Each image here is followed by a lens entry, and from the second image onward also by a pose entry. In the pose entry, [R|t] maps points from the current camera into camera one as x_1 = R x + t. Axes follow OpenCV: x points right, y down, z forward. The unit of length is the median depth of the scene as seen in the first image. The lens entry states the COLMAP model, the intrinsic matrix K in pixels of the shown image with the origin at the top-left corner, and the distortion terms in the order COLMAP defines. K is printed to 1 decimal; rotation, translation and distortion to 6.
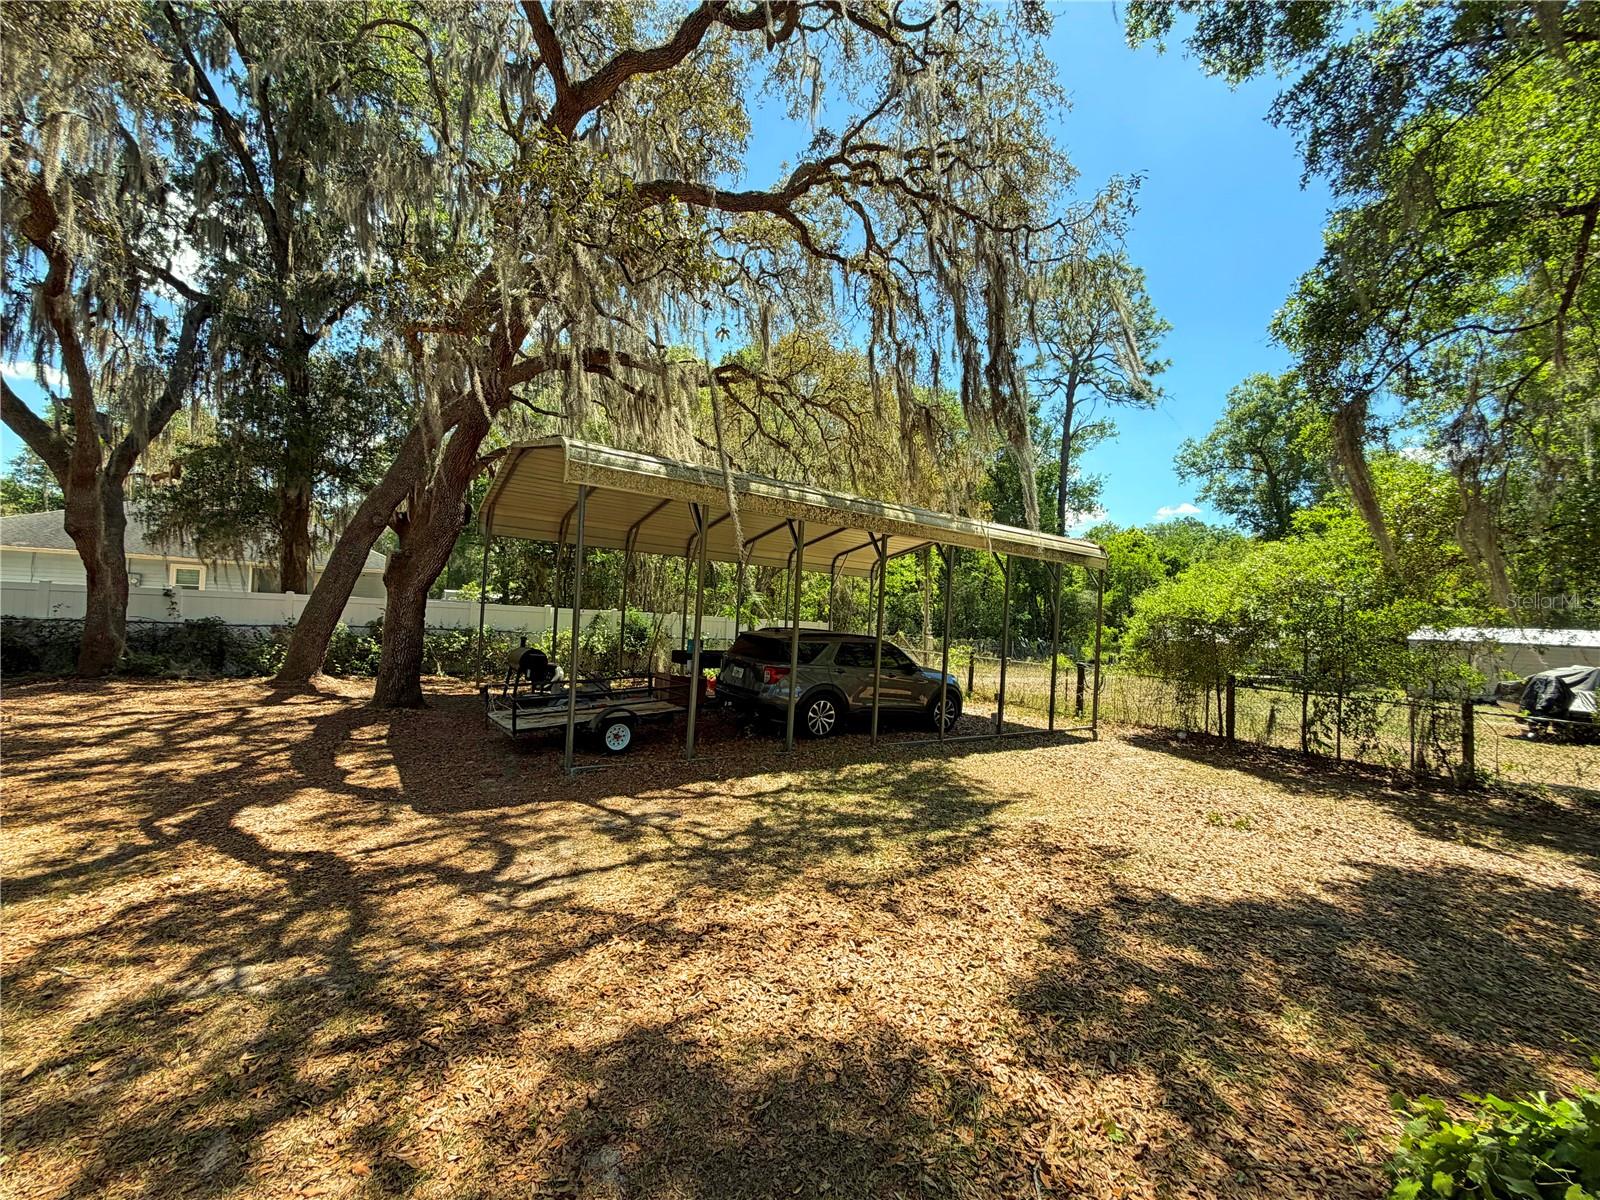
lens RADIAL K [[633.9, 0, 797.2], [0, 633.9, 600.6], [0, 0, 1]] dist [0.000152, 0.000169]
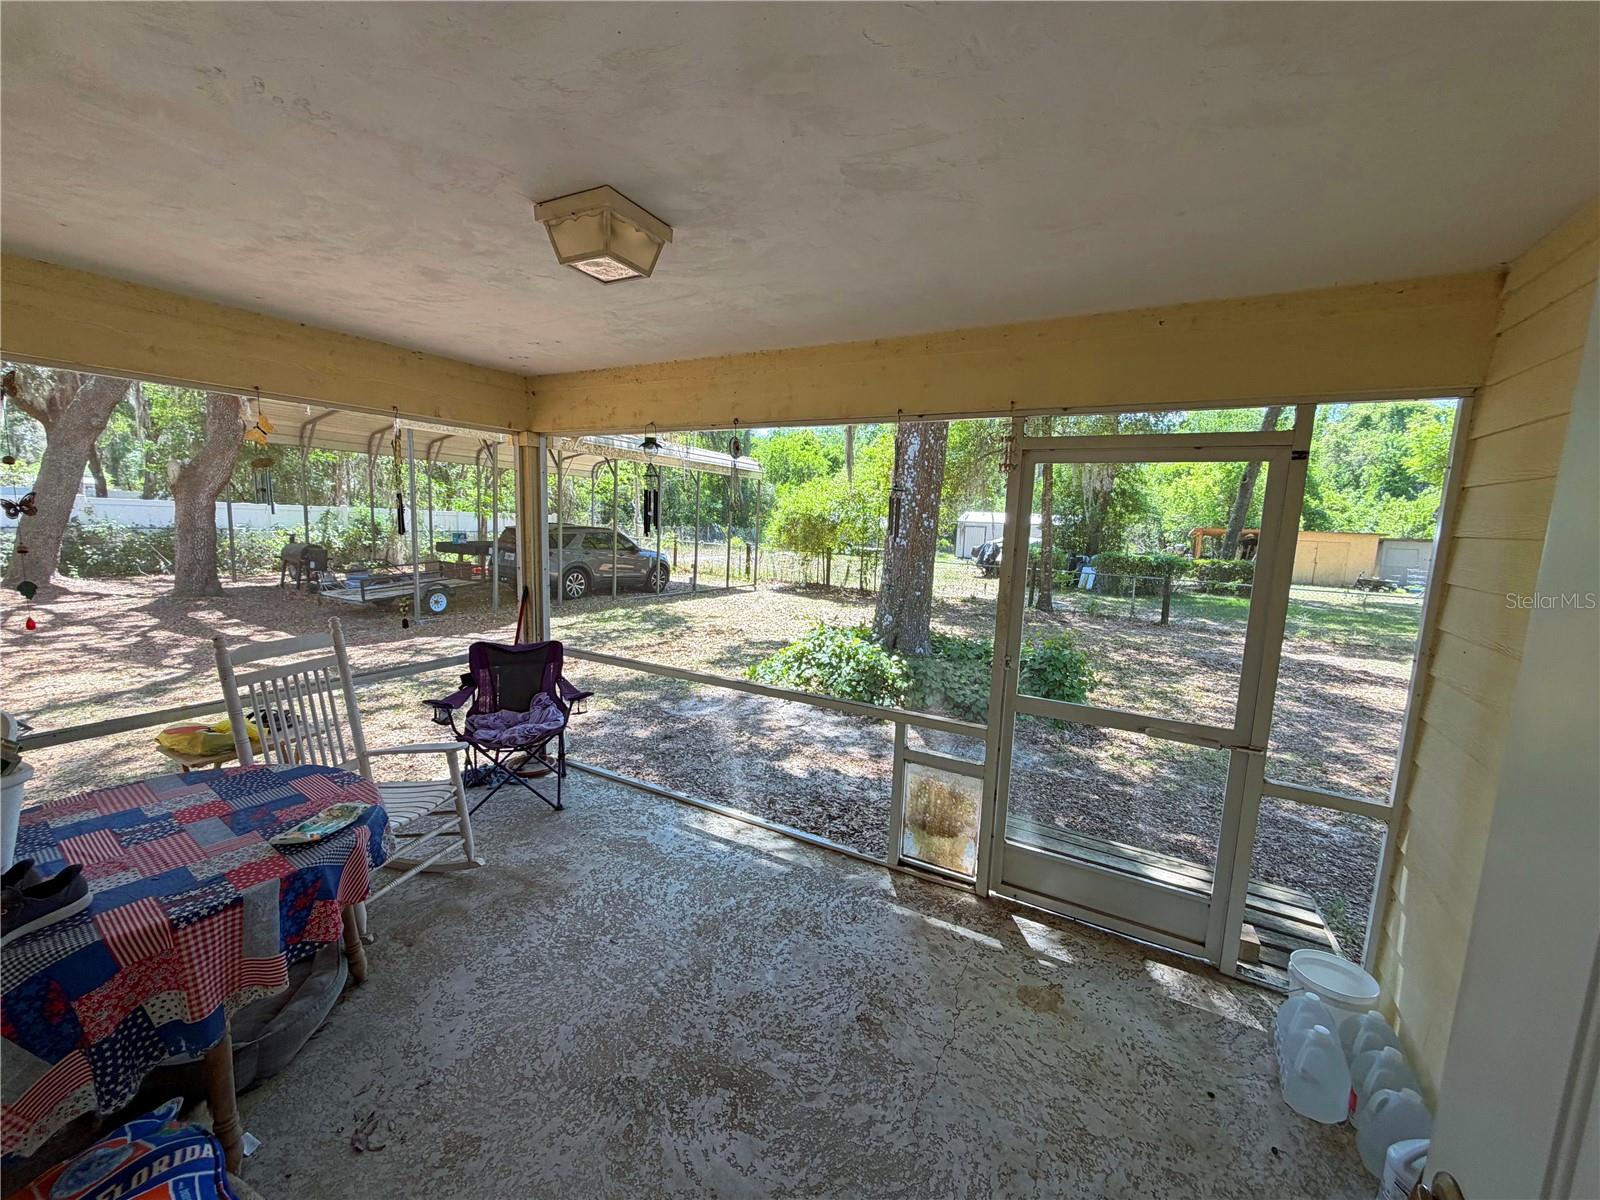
lens RADIAL K [[633.9, 0, 797.2], [0, 633.9, 600.6], [0, 0, 1]] dist [0.000152, 0.000169]
pose [[0.896903, -0.070554, 0.436562, -0.114207], [-0.008978, 0.984083, 0.177485, -0.034501], [-0.442136, -0.163106, 0.881993, -0.412377]]
